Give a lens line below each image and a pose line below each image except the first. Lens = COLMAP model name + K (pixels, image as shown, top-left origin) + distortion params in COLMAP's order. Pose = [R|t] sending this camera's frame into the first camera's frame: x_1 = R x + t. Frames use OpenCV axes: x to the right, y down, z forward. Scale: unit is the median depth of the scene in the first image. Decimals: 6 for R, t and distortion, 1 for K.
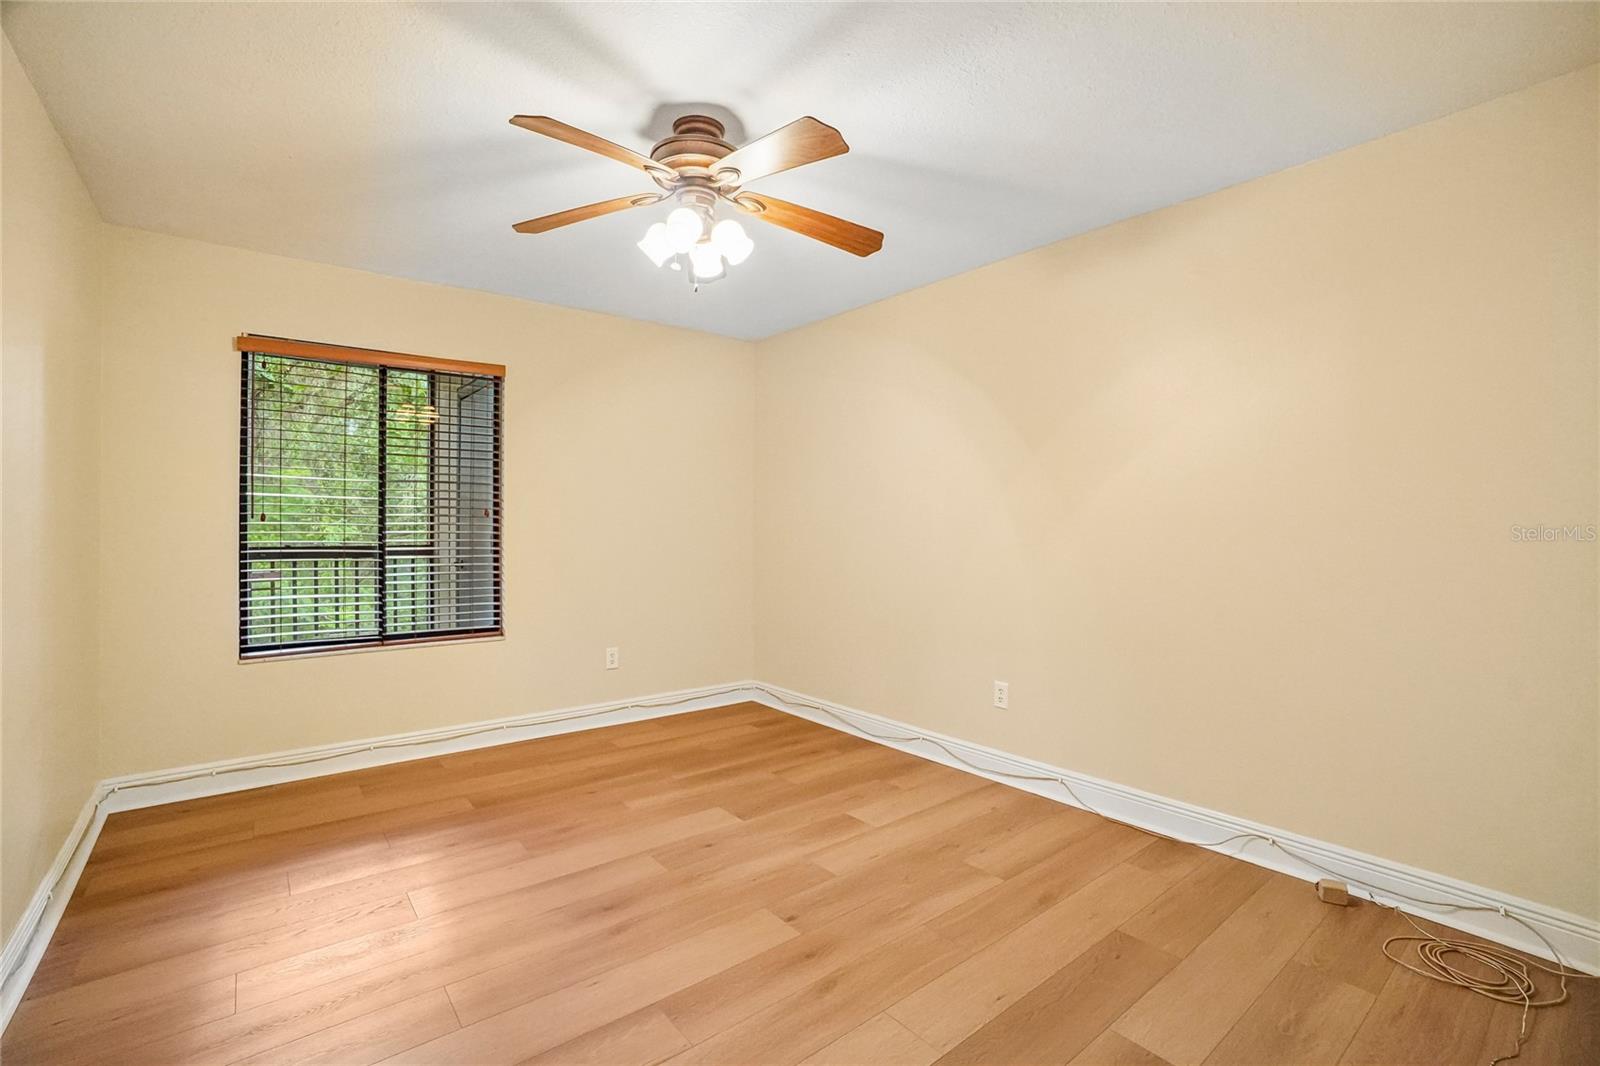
lens RADIAL K [[713.1, 0, 805.2], [0, 713.1, 523.9], [0, 0, 1]] dist [-0.058996, 0.023580]
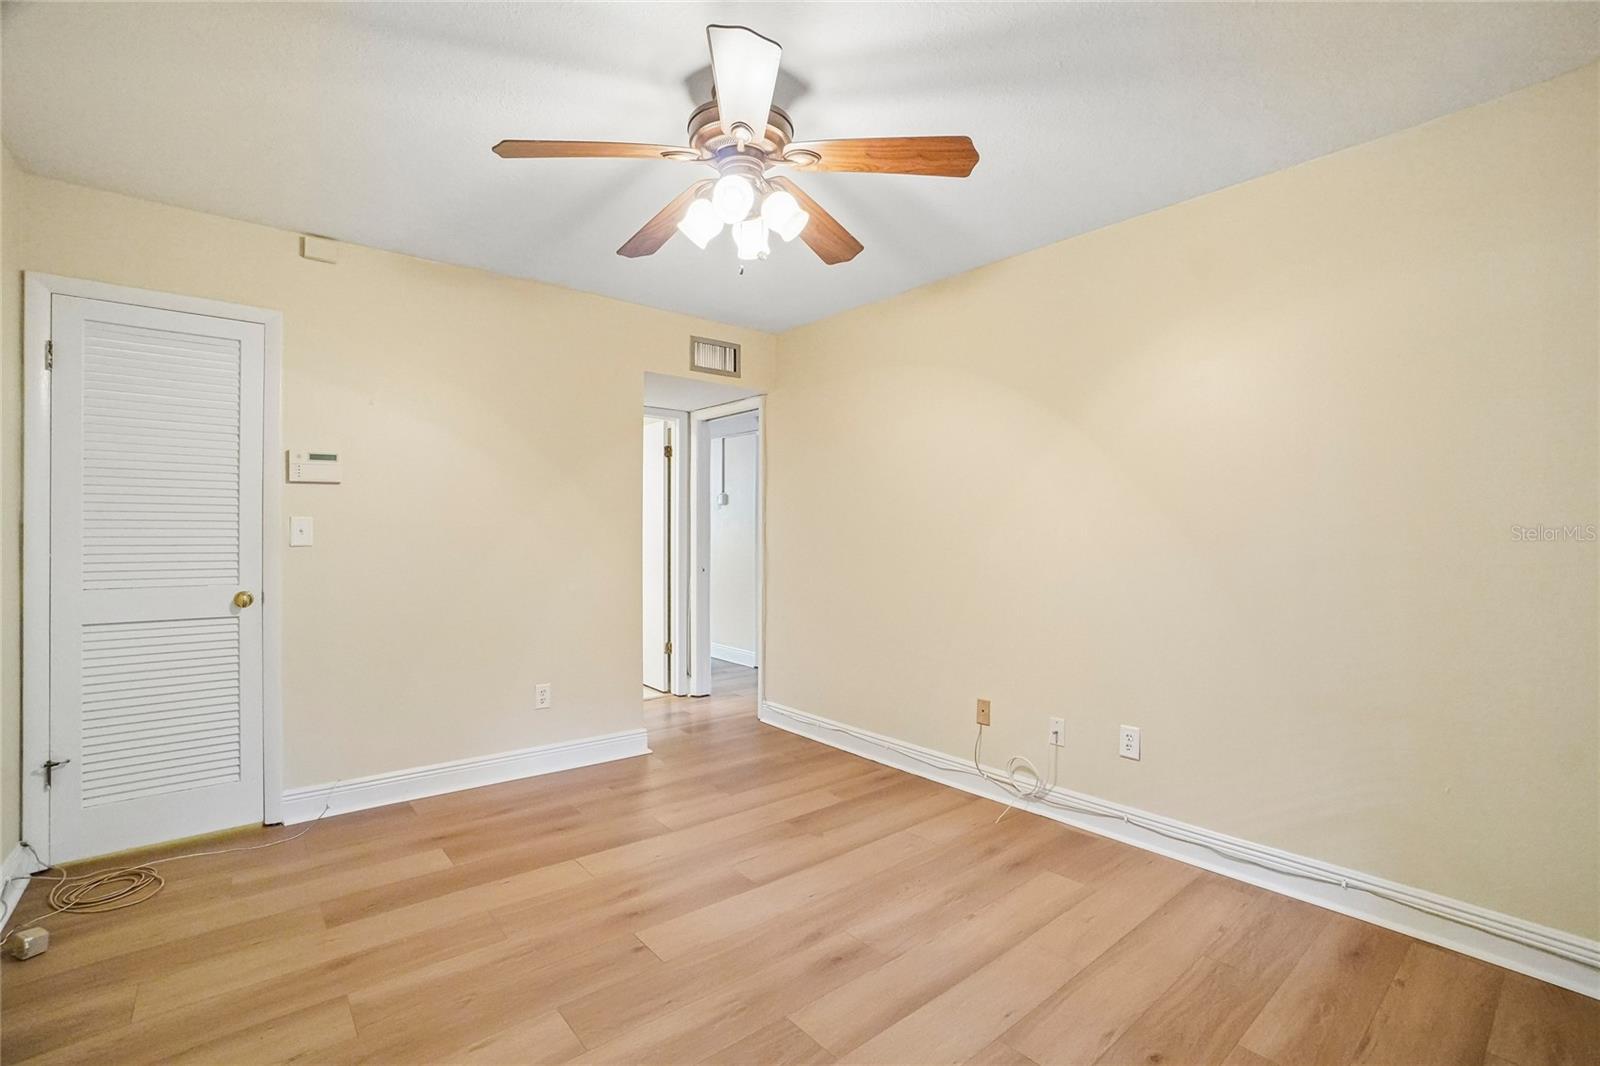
lens RADIAL K [[713.1, 0, 805.2], [0, 713.1, 523.9], [0, 0, 1]] dist [-0.058996, 0.023580]
pose [[-0.999876, 0.000894, -0.015722, -0.191289], [0.001022, 0.999966, -0.008164, -0.003040], [0.015715, -0.008179, -0.999843, 1.608505]]
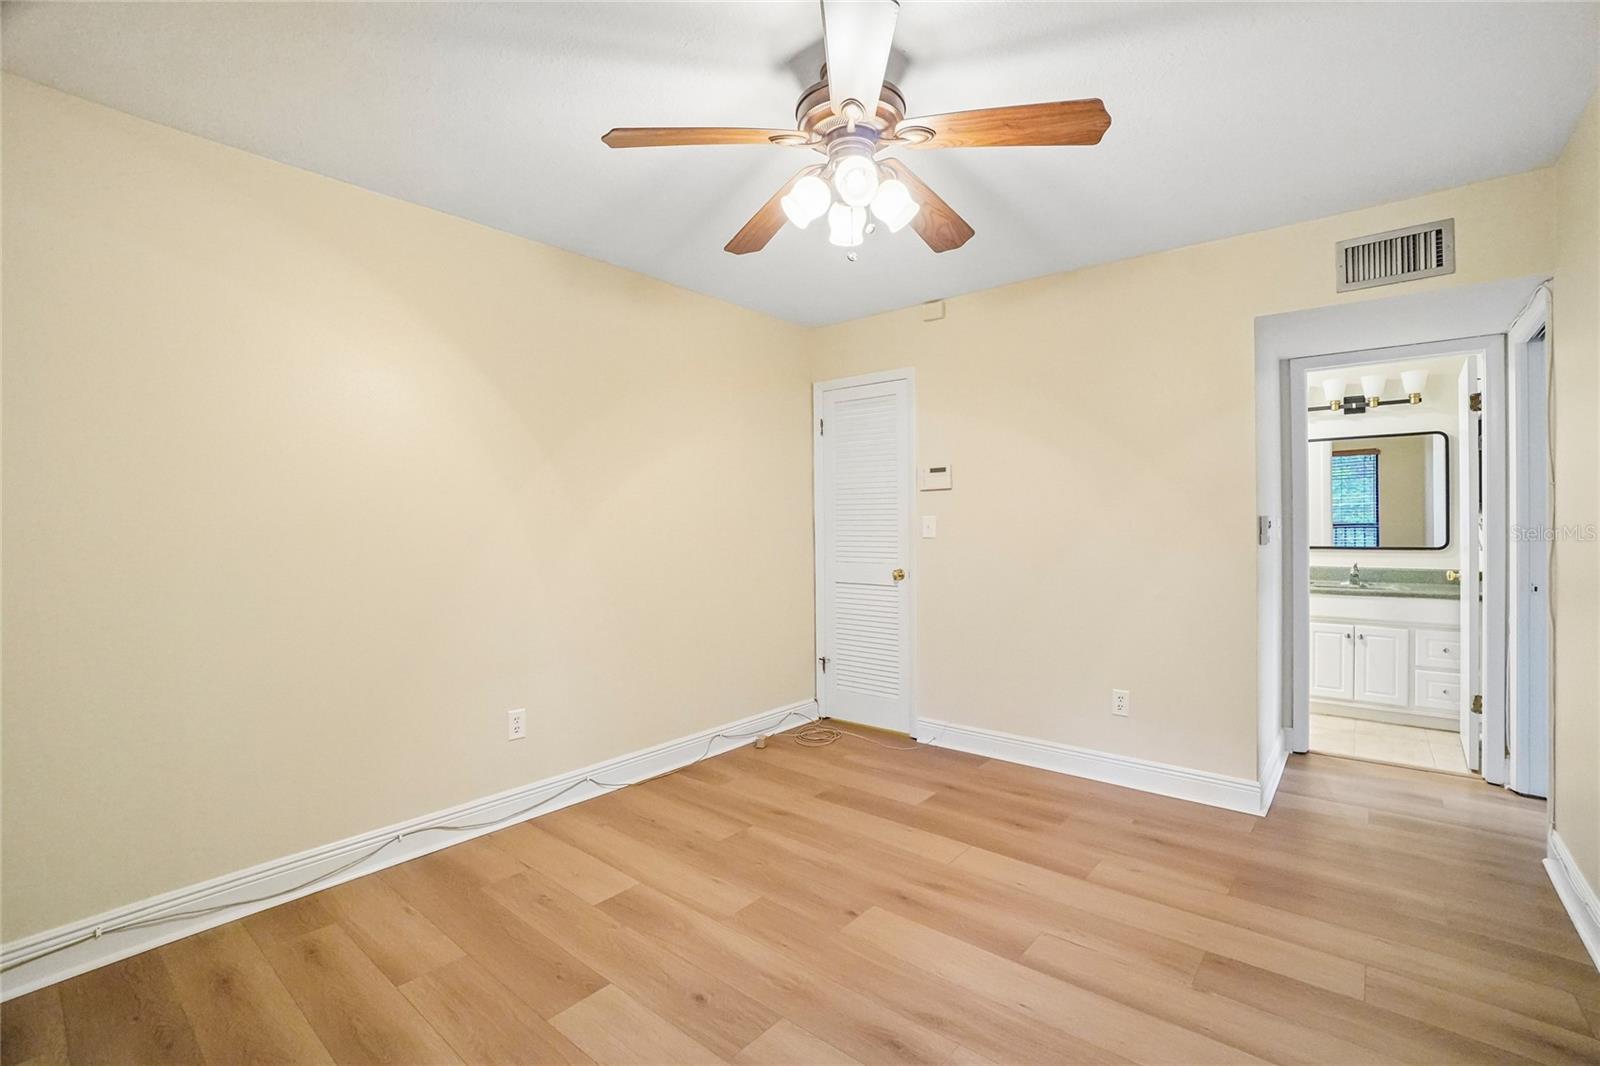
lens RADIAL K [[713.1, 0, 805.2], [0, 713.1, 523.9], [0, 0, 1]] dist [-0.058996, 0.023580]
pose [[-0.200356, 0.005076, 0.979710, -0.837477], [0.005758, 0.999975, -0.004004, -0.002936], [-0.979706, 0.004839, -0.200380, 1.047181]]
